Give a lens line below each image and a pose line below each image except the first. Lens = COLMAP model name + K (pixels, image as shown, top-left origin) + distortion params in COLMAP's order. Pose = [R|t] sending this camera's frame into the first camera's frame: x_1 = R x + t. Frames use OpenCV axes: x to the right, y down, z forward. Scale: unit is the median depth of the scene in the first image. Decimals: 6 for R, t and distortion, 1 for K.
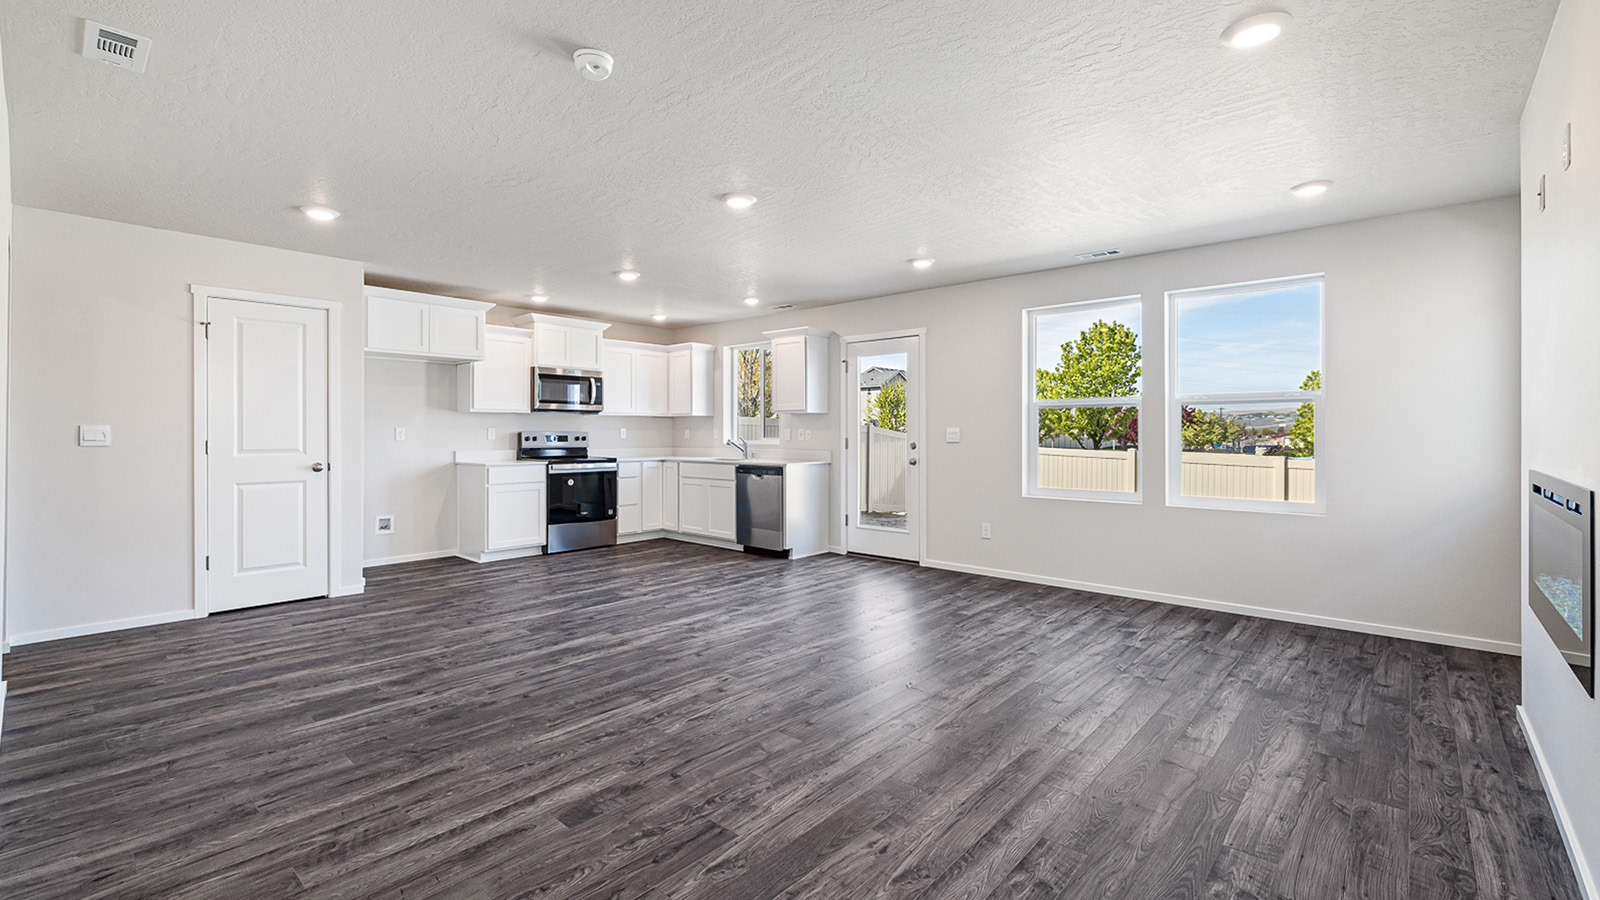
lens RADIAL K [[684.6, 0, 795.7], [0, 684.6, 428.9], [0, 0, 1]] dist [0.002493, -0.000007]
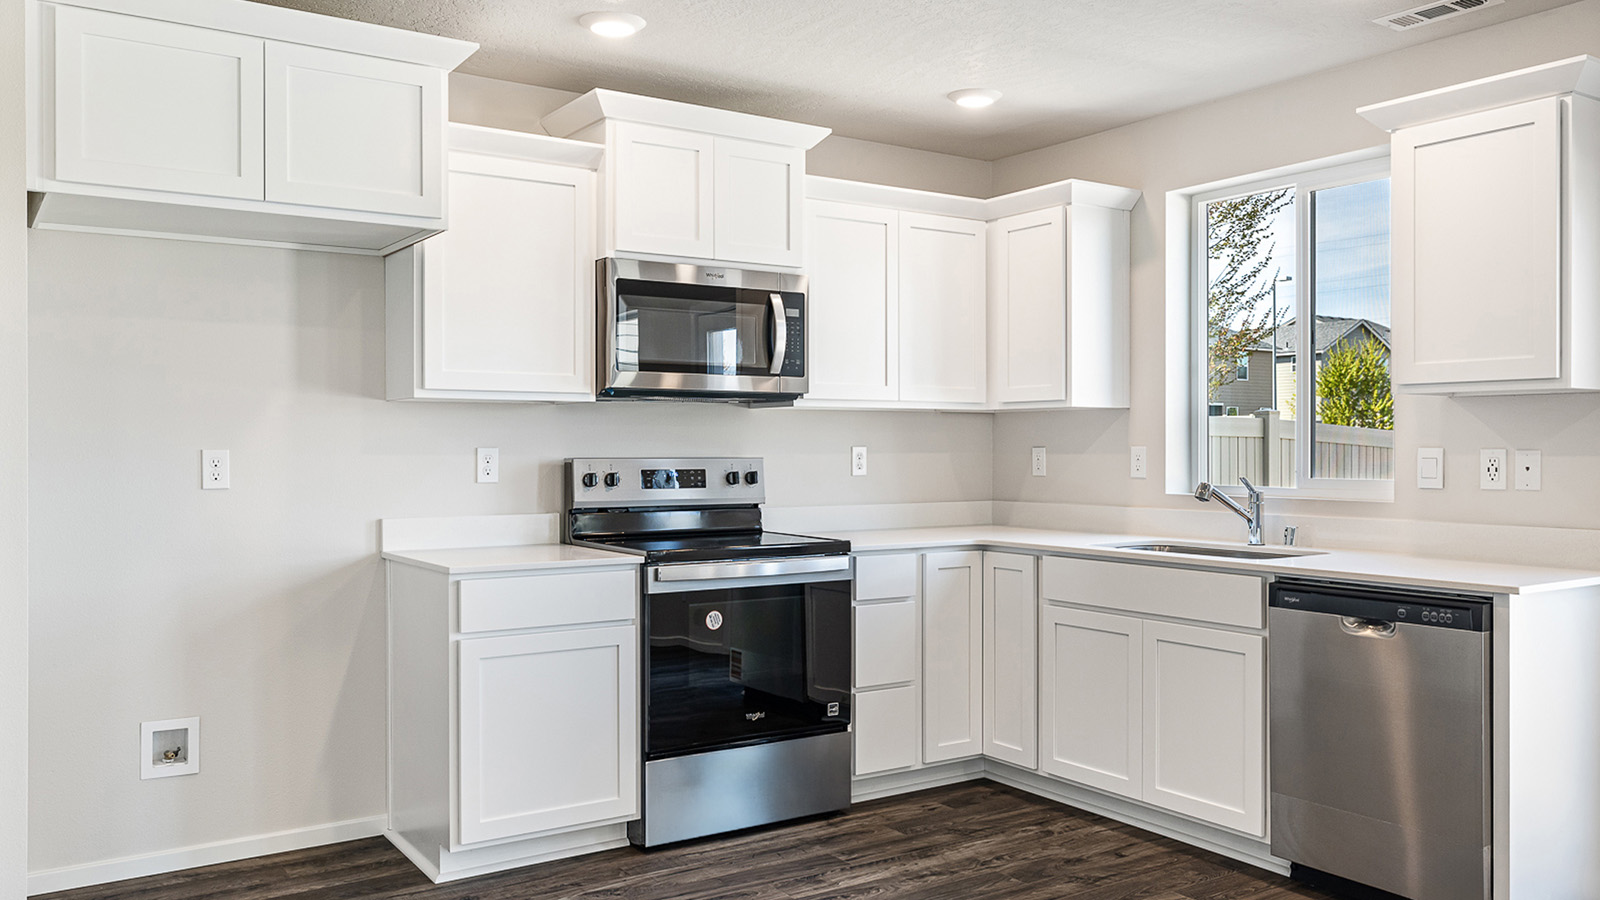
lens RADIAL K [[1243.1, 0, 800.7], [0, 1243.1, 451.5], [0, 0, 1]] dist [-0.000162, -0.006339]
pose [[0.968788, -0.000458, -0.247889, -0.139052], [0.002741, 0.999957, 0.008862, -0.004331], [0.247874, -0.009265, 0.968748, 0.428703]]
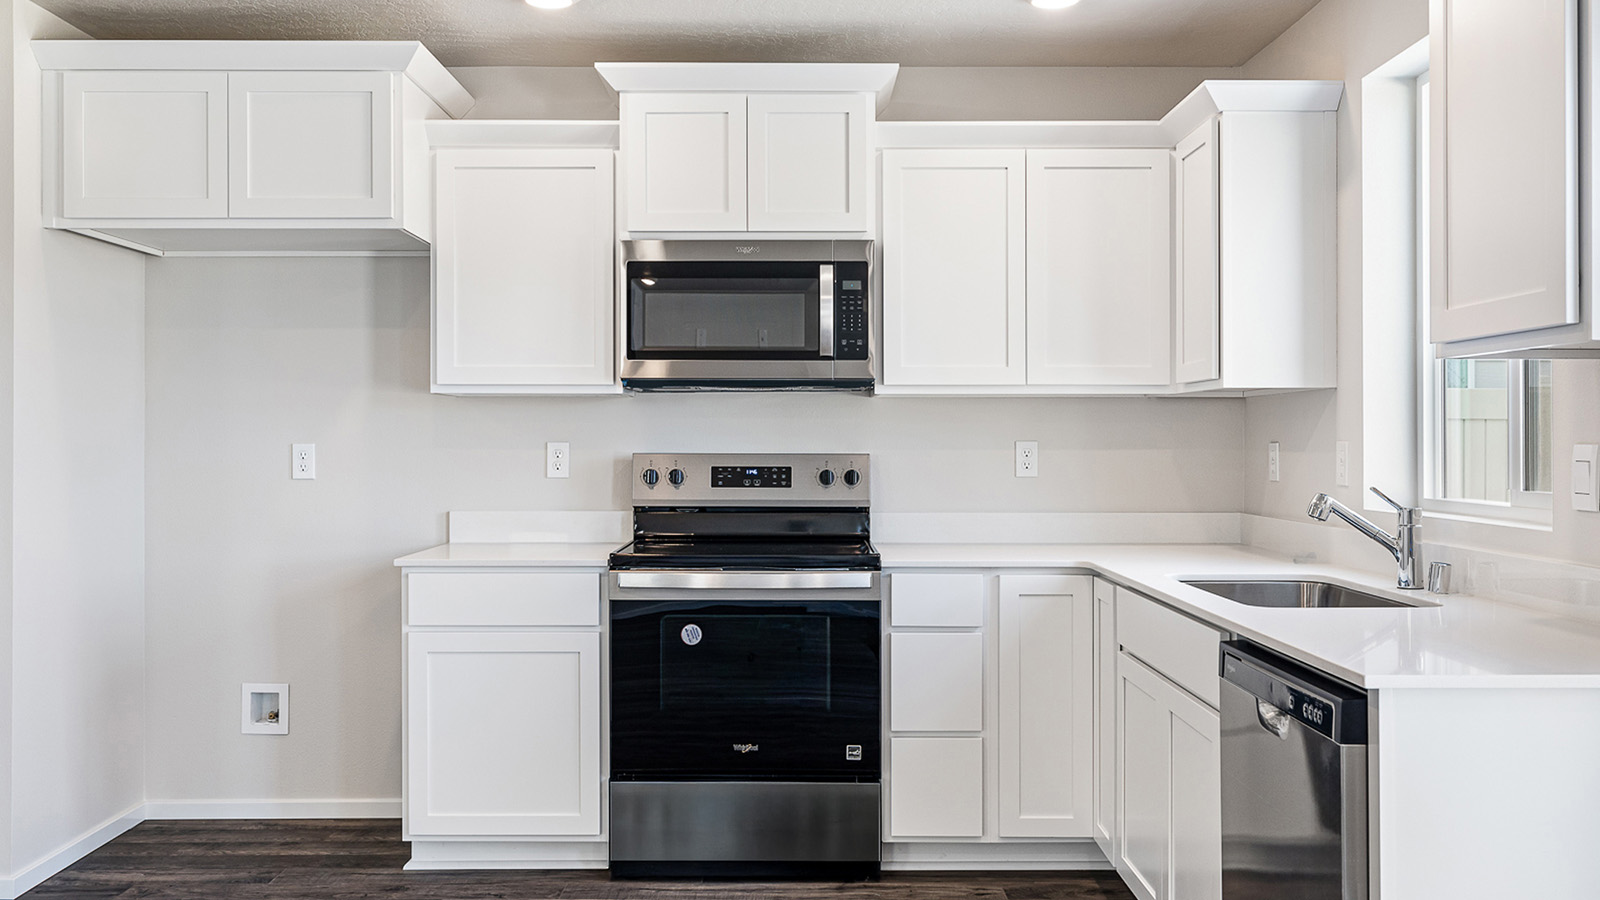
lens RADIAL K [[1351.1, 0, 802.5], [0, 1351.1, 440.5], [0, 0, 1]] dist [0.002846, 0.001895]
pose [[0.673000, -0.001106, -0.739642, 0.108558], [0.004280, 0.999988, 0.002399, -0.003138], [0.739630, -0.004780, 0.672996, 0.618552]]
